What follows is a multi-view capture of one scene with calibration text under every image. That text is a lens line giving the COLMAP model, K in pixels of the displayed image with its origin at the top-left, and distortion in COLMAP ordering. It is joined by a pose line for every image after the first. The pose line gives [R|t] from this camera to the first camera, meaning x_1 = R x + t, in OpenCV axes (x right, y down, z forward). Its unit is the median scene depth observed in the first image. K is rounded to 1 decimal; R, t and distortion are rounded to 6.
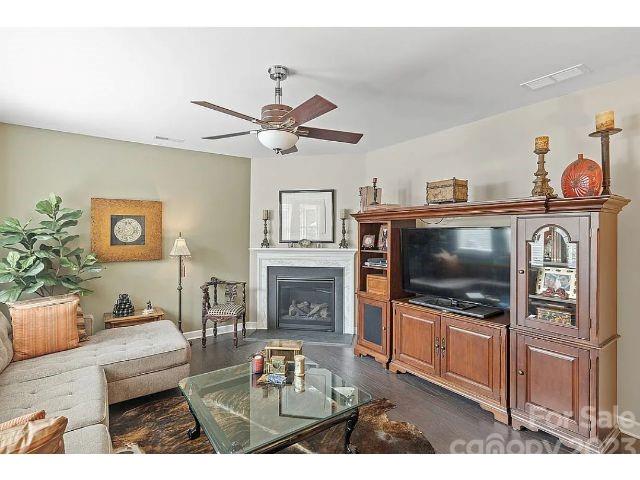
lens RADIAL K [[320.3, 0, 320.6], [0, 320.3, 232.0], [0, 0, 1]] dist [0.000222, 0.000029]
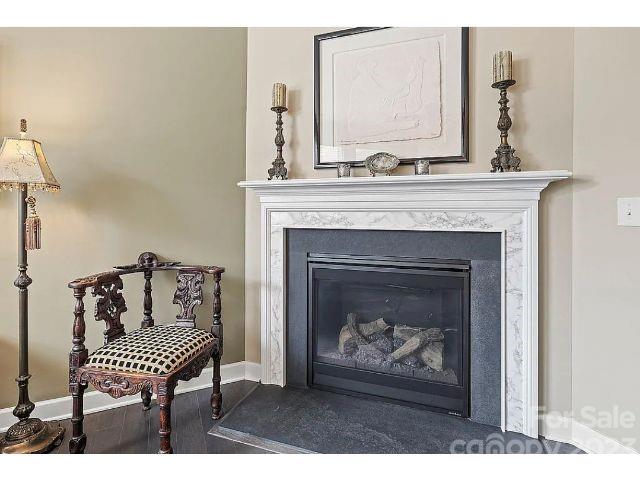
lens RADIAL K [[320.3, 0, 319.5], [0, 320.3, 215.7], [0, 0, 1]] dist [0.000865, -0.000167]
pose [[0.984575, 0.003010, -0.174939, -0.054829], [-0.001193, 0.999944, 0.010494, 0.087718], [0.174960, -0.010123, 0.984523, 0.623432]]
